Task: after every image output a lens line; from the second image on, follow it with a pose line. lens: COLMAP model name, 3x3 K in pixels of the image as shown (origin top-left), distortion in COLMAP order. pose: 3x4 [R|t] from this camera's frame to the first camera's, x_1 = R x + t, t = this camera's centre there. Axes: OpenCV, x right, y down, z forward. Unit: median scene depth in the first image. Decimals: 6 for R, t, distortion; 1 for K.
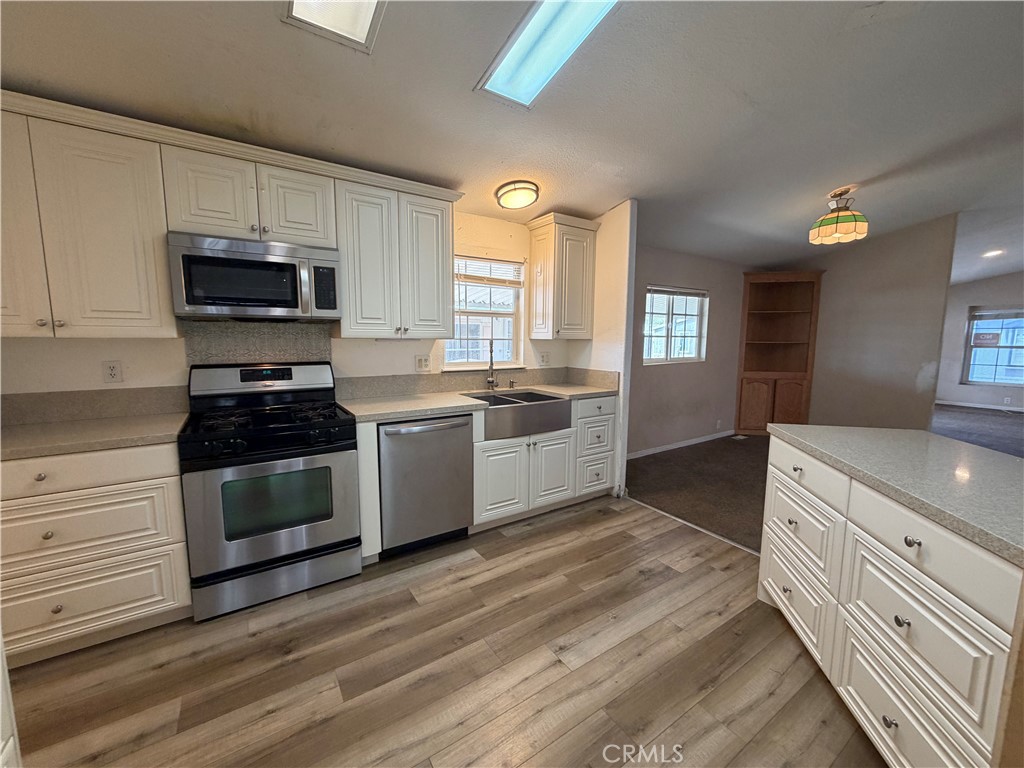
lens RADIAL K [[408.1, 0, 510.3], [0, 408.1, 383.1], [0, 0, 1]] dist [0.003650, -0.000984]
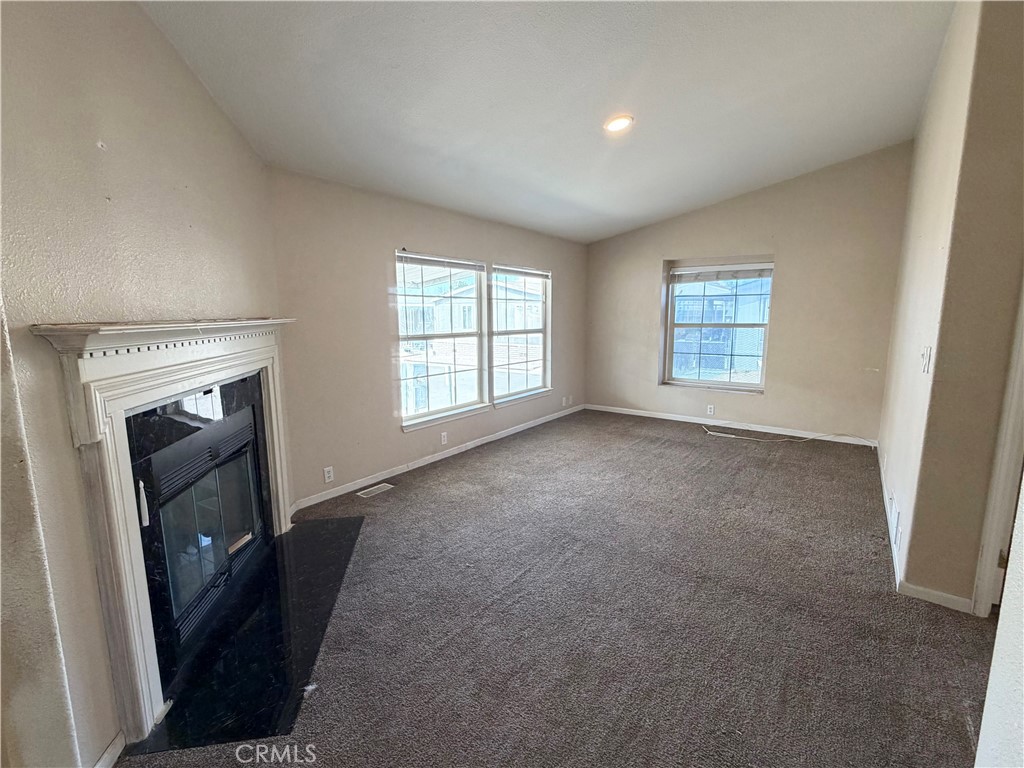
lens RADIAL K [[473.0, 0, 516.1], [0, 473.0, 390.3], [0, 0, 1]] dist [0.001949, -0.000032]
pose [[0.931724, -0.074582, 0.355427, 0.953183], [0.059285, 0.996793, 0.053755, -0.062915], [-0.358296, -0.029013, 0.933157, 0.597815]]
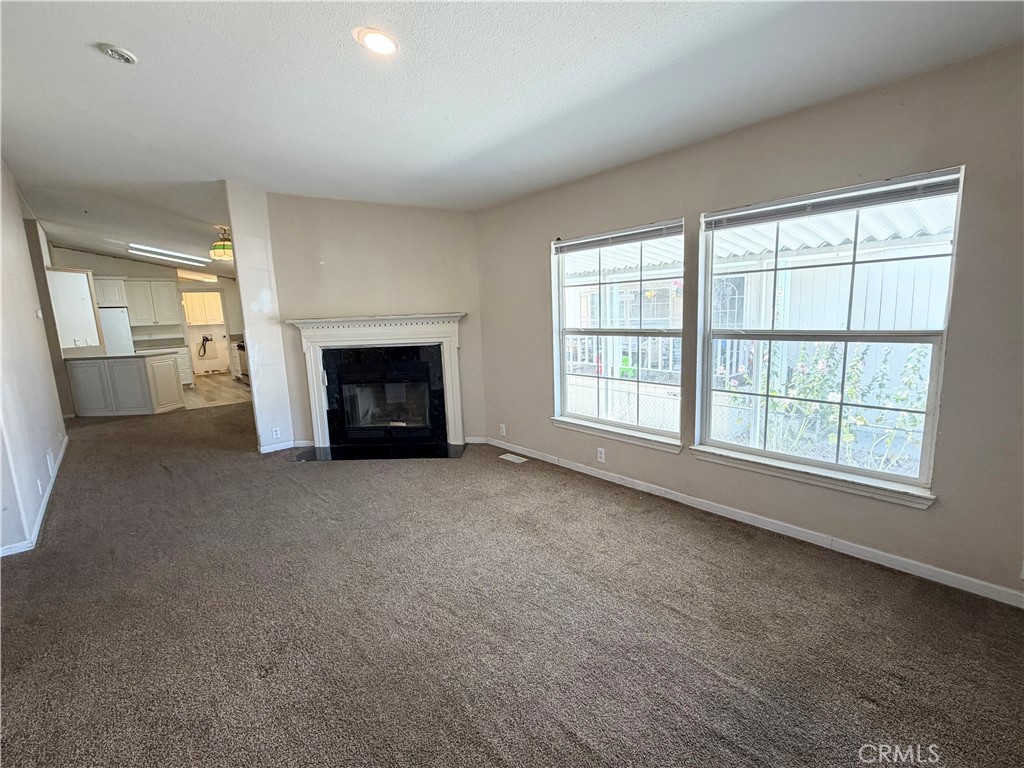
lens RADIAL K [[473.0, 0, 510.4], [0, 473.0, 380.4], [0, 0, 1]] dist [0.001949, -0.000032]
pose [[0.119133, 0.134361, -0.983745, 4.309737], [-0.065563, 0.989703, 0.127235, -0.330442], [0.990711, 0.049340, 0.126715, 3.036744]]
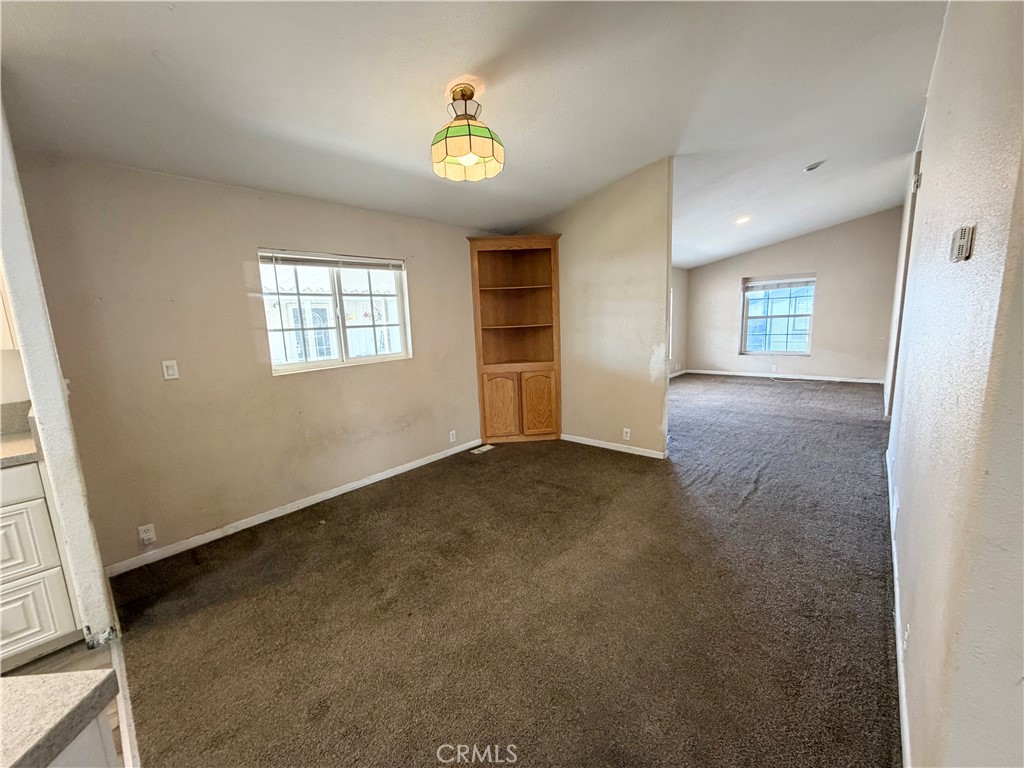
lens RADIAL K [[408.1, 0, 510.3], [0, 408.1, 384.0], [0, 0, 1]] dist [0.003650, -0.000984]
pose [[0.964986, -0.084805, 0.248215, 0.430418], [0.074237, 0.995902, 0.051645, -0.029653], [-0.251578, -0.031410, 0.967327, 0.227743]]
